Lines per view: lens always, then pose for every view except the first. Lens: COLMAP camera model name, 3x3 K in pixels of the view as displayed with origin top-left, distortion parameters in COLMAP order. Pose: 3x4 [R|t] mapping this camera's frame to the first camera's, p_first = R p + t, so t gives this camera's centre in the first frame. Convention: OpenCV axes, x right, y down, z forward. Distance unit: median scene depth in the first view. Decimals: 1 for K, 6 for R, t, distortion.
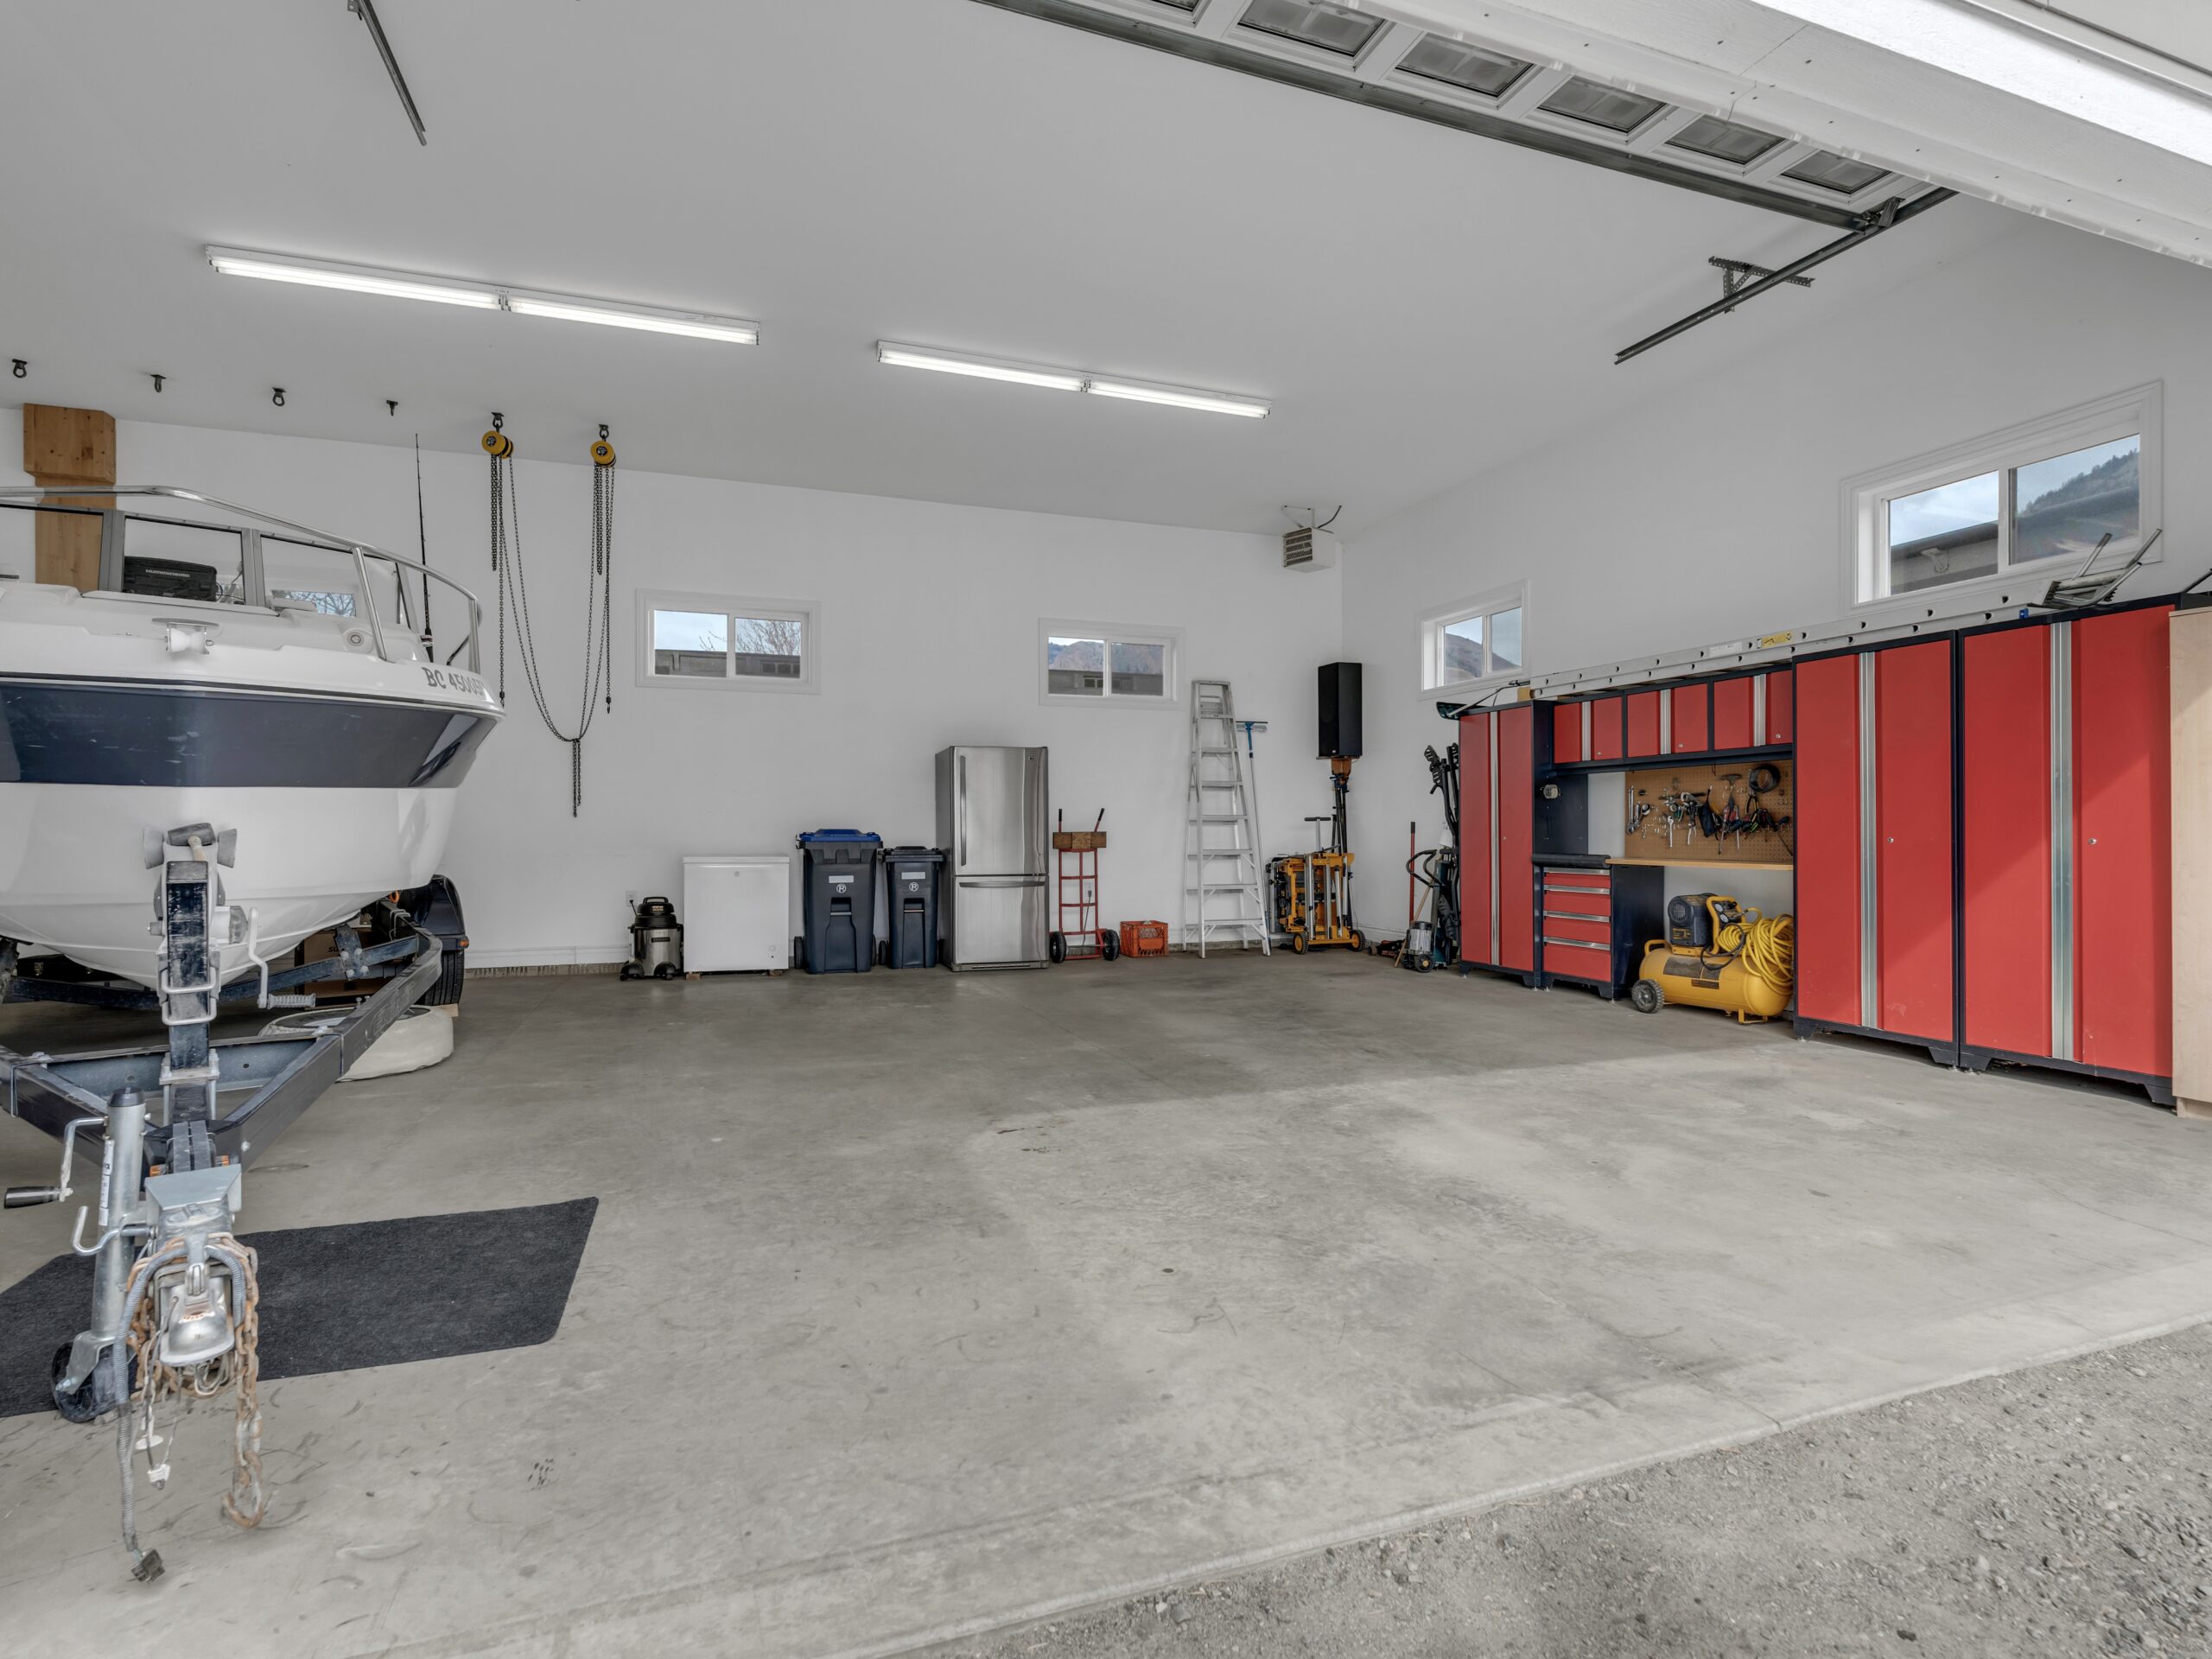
lens RADIAL K [[1095.0, 0, 1139.6], [0, 1095.0, 814.1], [0, 0, 1]] dist [-0.005766, -0.000596]
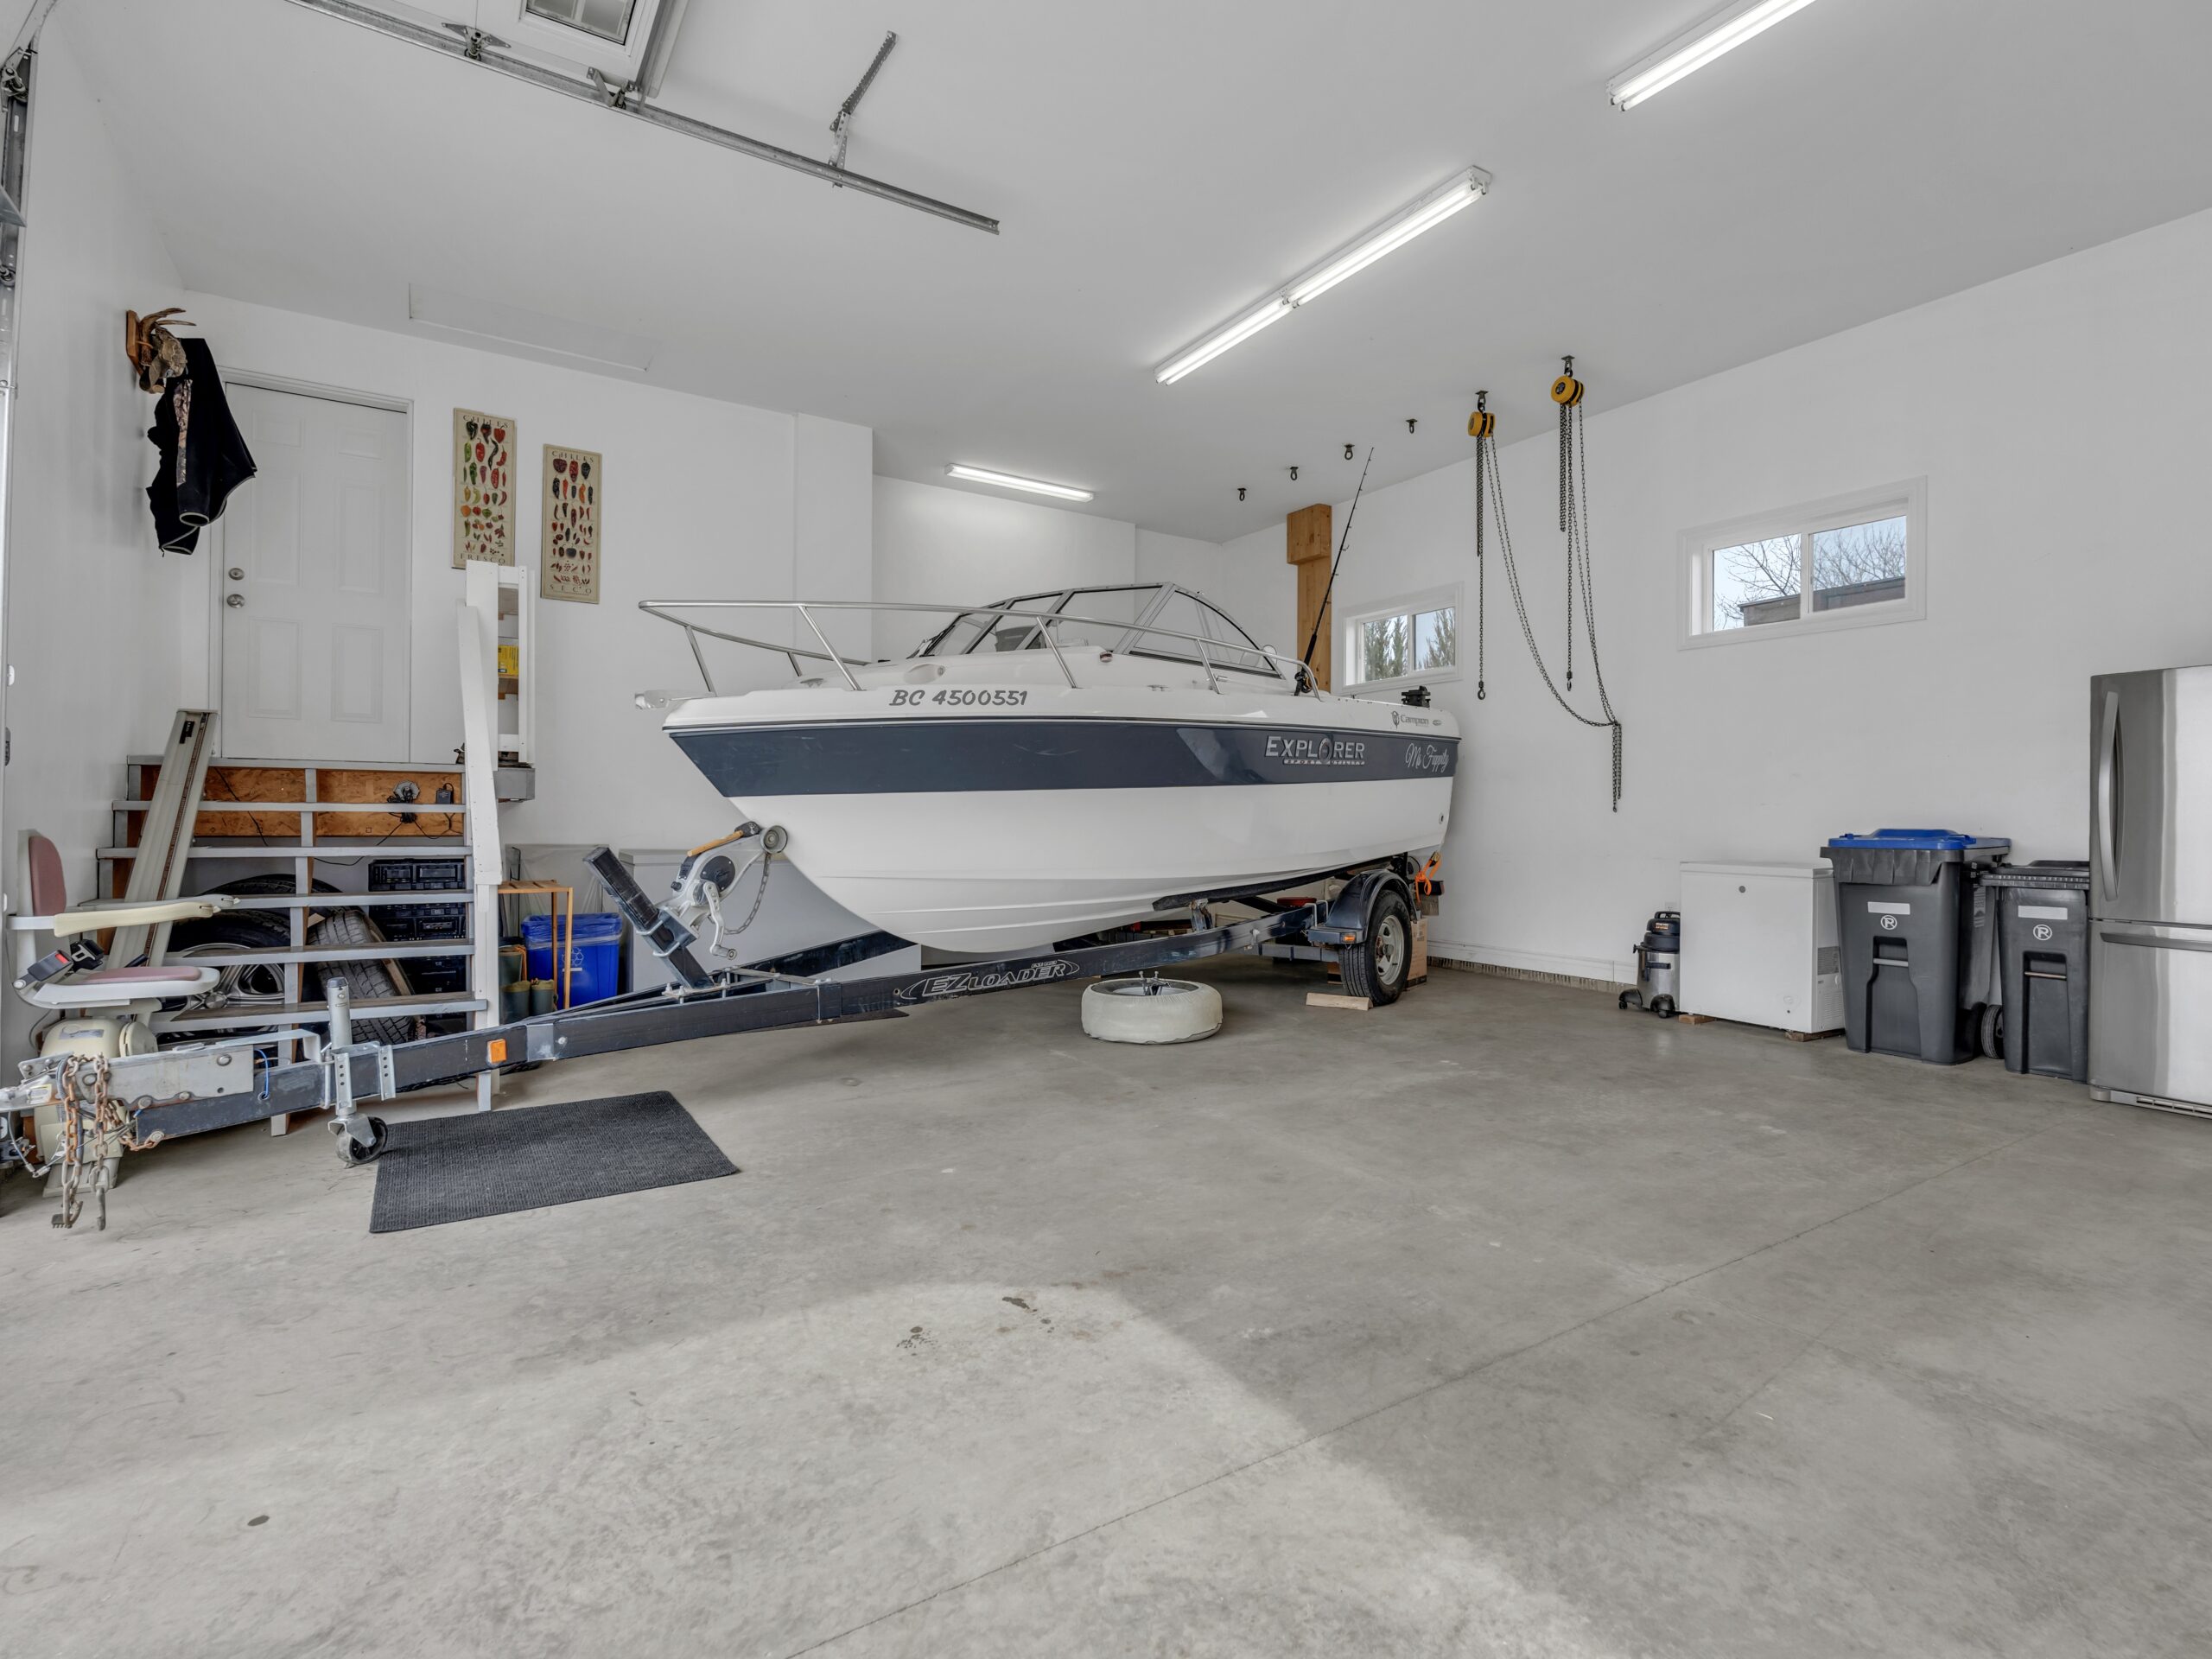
lens RADIAL K [[1095.0, 0, 1139.6], [0, 1095.0, 814.1], [0, 0, 1]] dist [-0.005766, -0.000596]
pose [[0.231027, -0.002296, -0.972945, 0.585293], [0.008824, 0.999961, -0.000264, 0.002431], [0.972907, -0.008525, 0.231038, 1.028936]]
